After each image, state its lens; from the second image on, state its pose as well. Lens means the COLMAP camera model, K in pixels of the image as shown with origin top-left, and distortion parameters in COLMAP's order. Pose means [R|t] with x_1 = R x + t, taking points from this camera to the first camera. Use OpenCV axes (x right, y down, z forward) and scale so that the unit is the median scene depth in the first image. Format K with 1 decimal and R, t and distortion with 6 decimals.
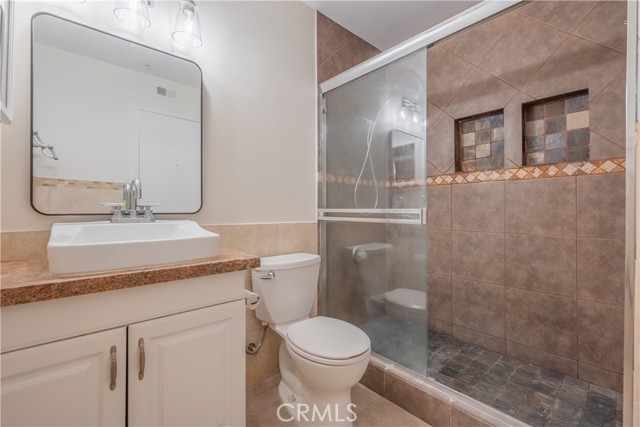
lens RADIAL K [[281.0, 0, 318.5], [0, 281.0, 209.3], [0, 0, 1]] dist [0.004954, -0.000131]
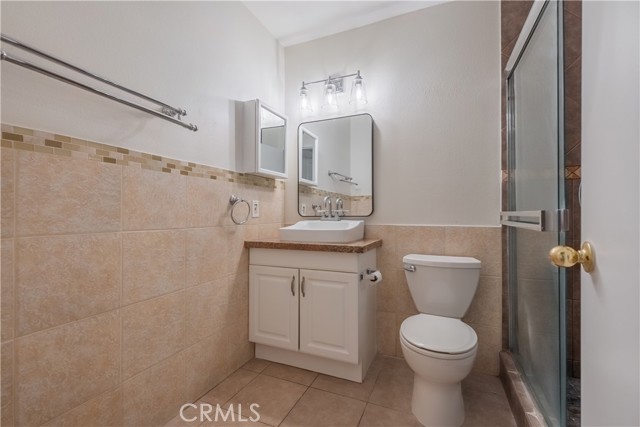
lens RADIAL K [[281.0, 0, 319.8], [0, 281.0, 215.1], [0, 0, 1]] dist [0.004954, -0.000131]
pose [[0.423101, -0.003004, -0.906077, 0.745773], [0.005436, 0.999985, -0.000777, 0.007390], [0.906066, -0.004596, 0.423111, 0.142642]]
